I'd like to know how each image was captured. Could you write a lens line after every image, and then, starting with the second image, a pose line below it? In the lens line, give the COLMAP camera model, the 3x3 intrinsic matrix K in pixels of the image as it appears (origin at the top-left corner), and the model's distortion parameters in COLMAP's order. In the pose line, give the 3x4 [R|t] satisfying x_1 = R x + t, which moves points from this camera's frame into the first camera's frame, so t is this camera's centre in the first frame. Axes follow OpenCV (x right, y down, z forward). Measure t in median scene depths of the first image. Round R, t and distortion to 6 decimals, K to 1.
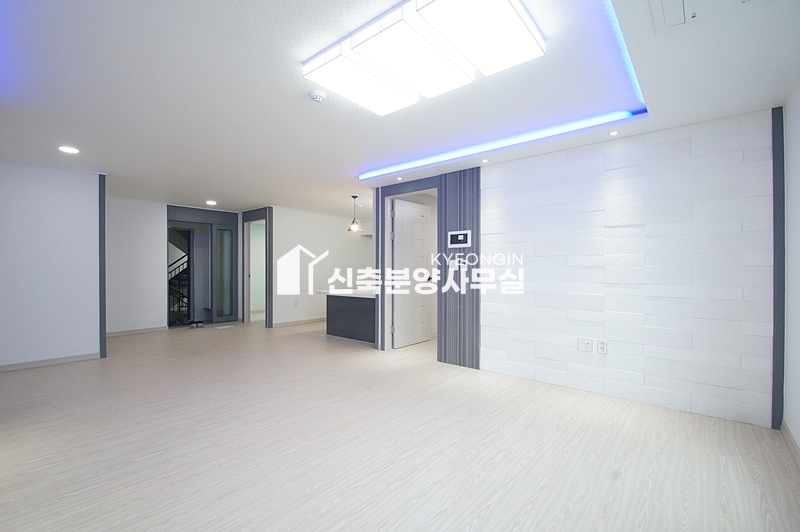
lens RADIAL K [[356.3, 0, 401.7], [0, 356.3, 264.7], [0, 0, 1]] dist [0.000487, -0.000472]
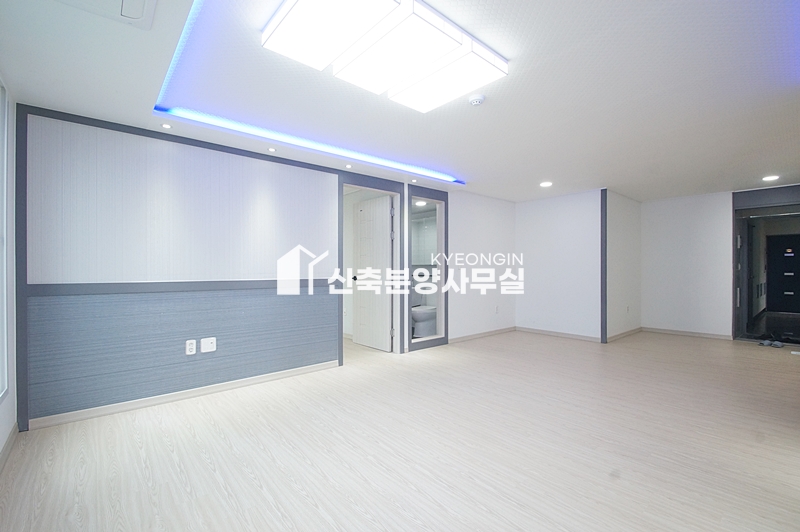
lens RADIAL K [[356.3, 0, 399.3], [0, 356.3, 266.5], [0, 0, 1]] dist [0.000487, -0.000472]
pose [[-0.170845, -0.002675, -0.985294, 0.883139], [0.010898, 0.999930, -0.004604, 0.006351], [0.985238, -0.011524, -0.170804, 1.038953]]
